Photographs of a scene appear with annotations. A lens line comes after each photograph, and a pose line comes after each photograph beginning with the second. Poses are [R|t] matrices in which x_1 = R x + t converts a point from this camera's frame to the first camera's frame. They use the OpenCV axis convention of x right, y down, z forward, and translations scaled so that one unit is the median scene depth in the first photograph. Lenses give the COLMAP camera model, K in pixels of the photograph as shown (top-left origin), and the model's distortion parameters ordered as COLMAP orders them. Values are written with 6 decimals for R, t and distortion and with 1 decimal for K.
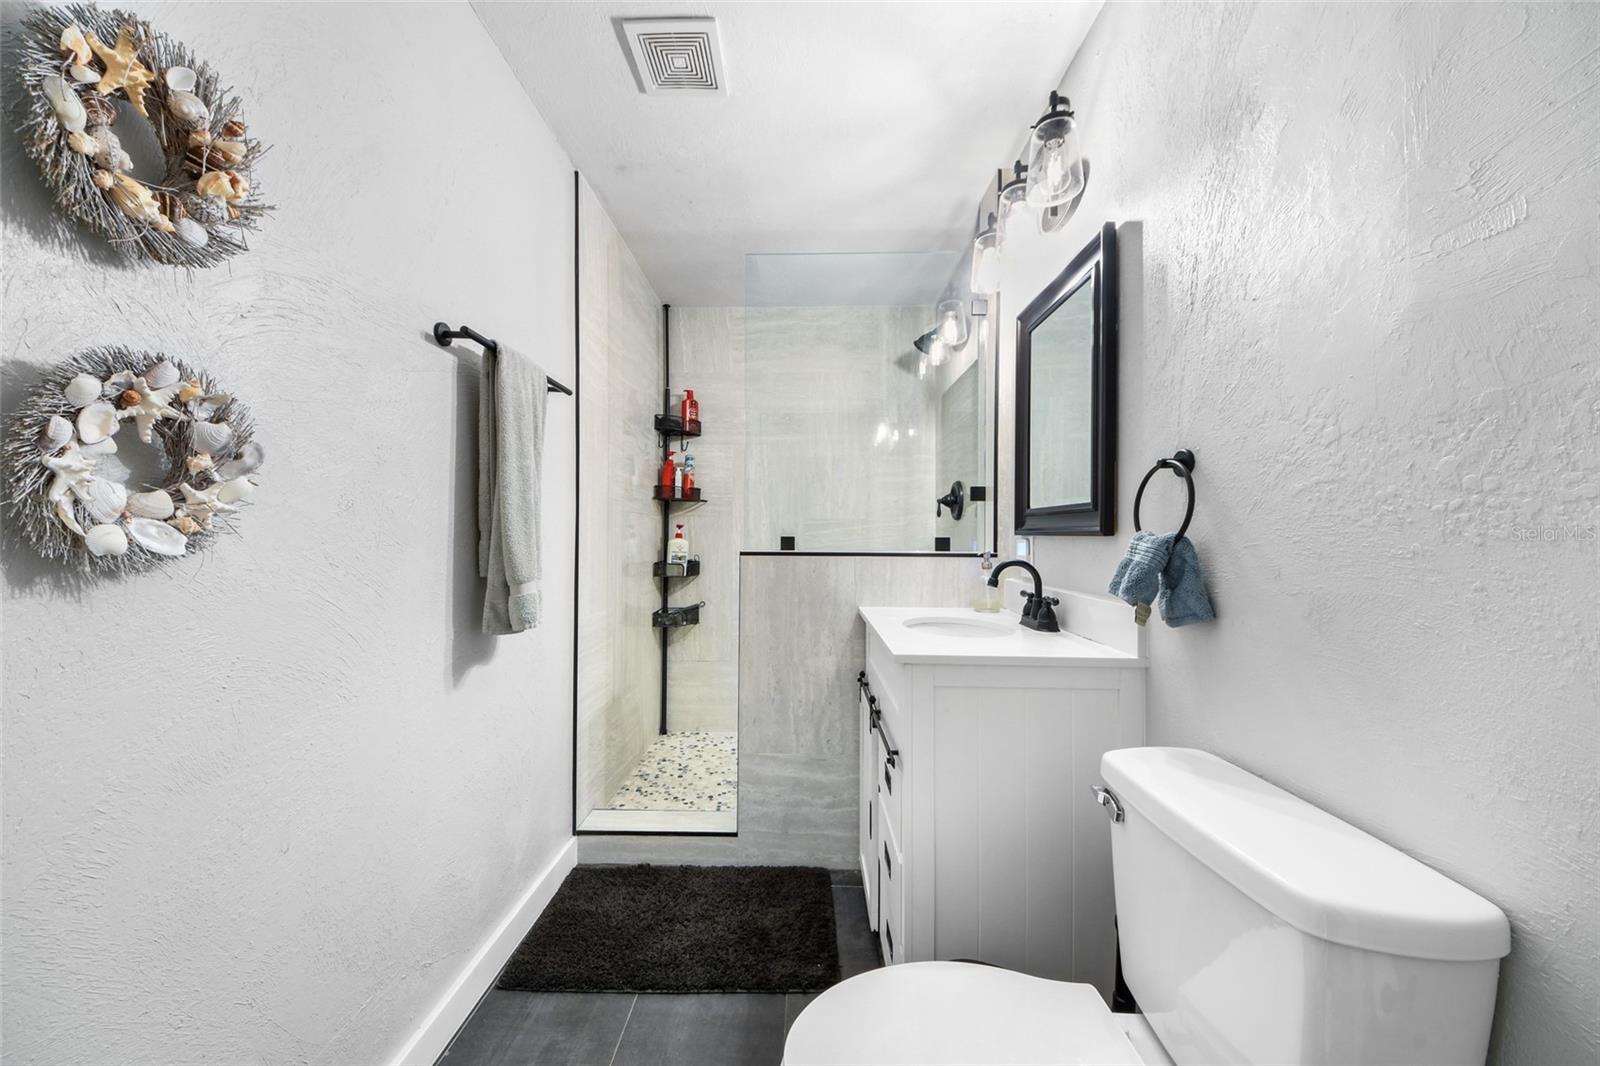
lens RADIAL K [[576.6, 0, 794.6], [0, 576.6, 532.9], [0, 0, 1]] dist [0.014681, -0.008458]
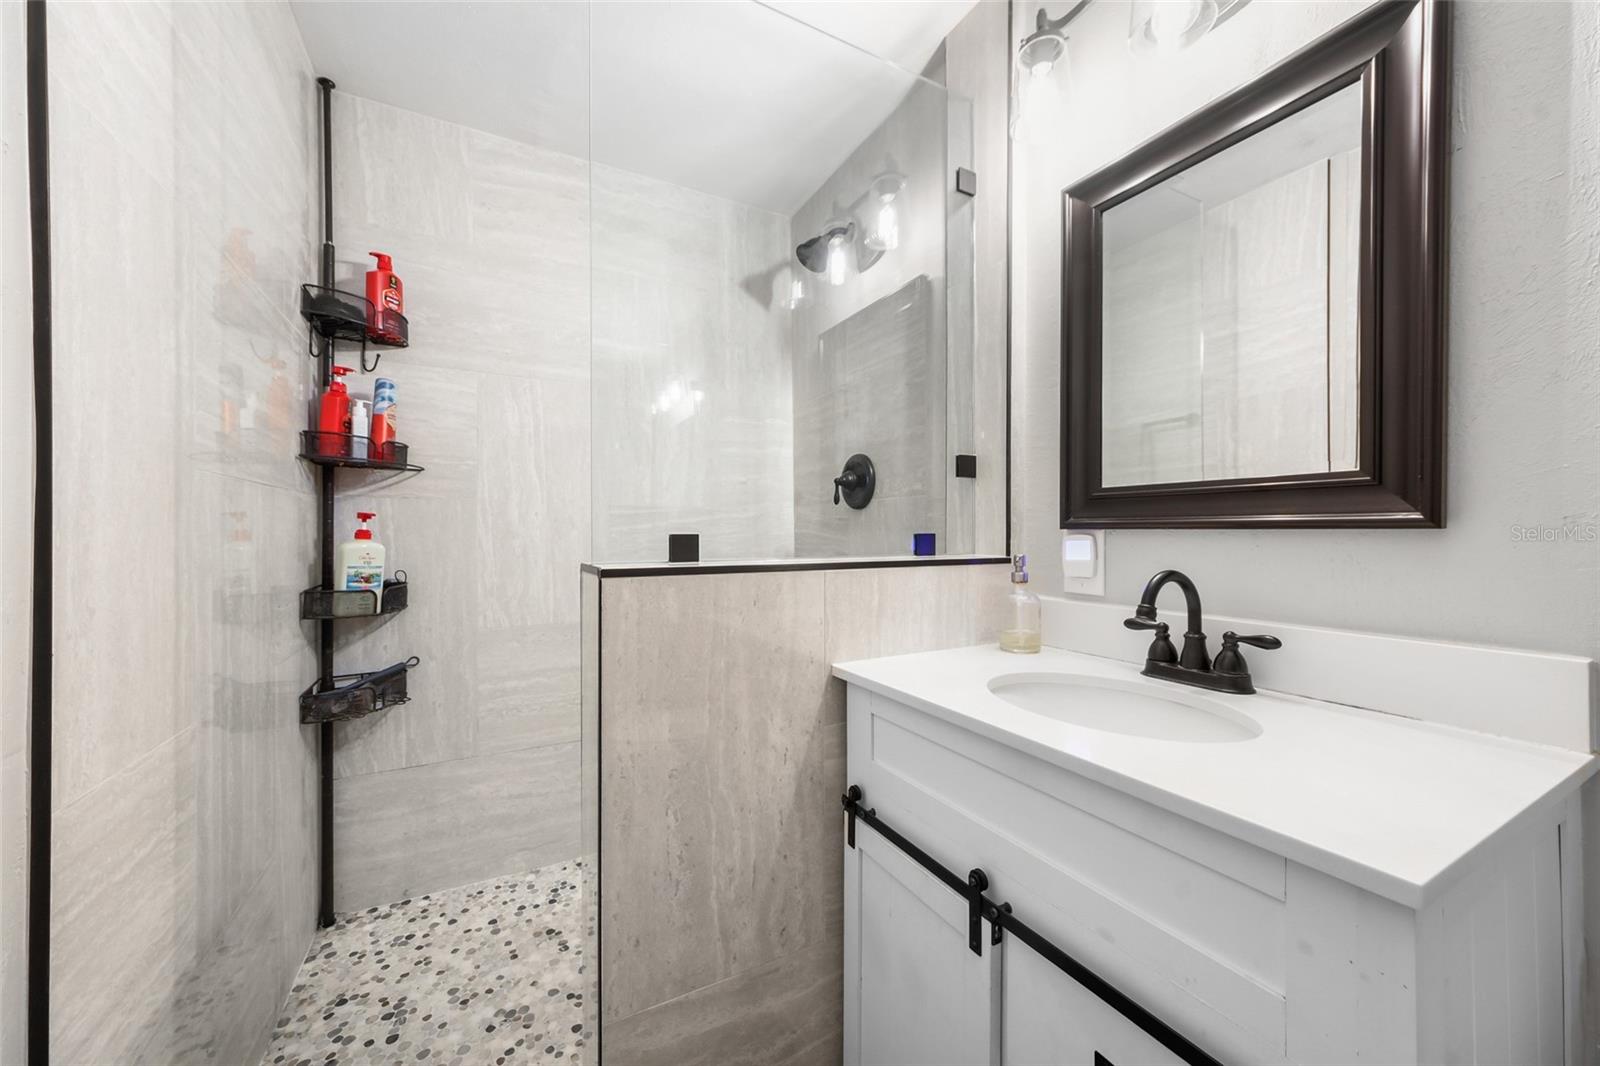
lens RADIAL K [[585.5, 0, 800.0], [0, 585.5, 533.0], [0, 0, 1]] dist [-0.008747, -0.000016]
pose [[0.864382, -0.007002, 0.502788, -0.124550], [0.003542, 0.999963, 0.007838, 0.001022], [-0.502824, -0.004994, 0.864374, 0.361689]]
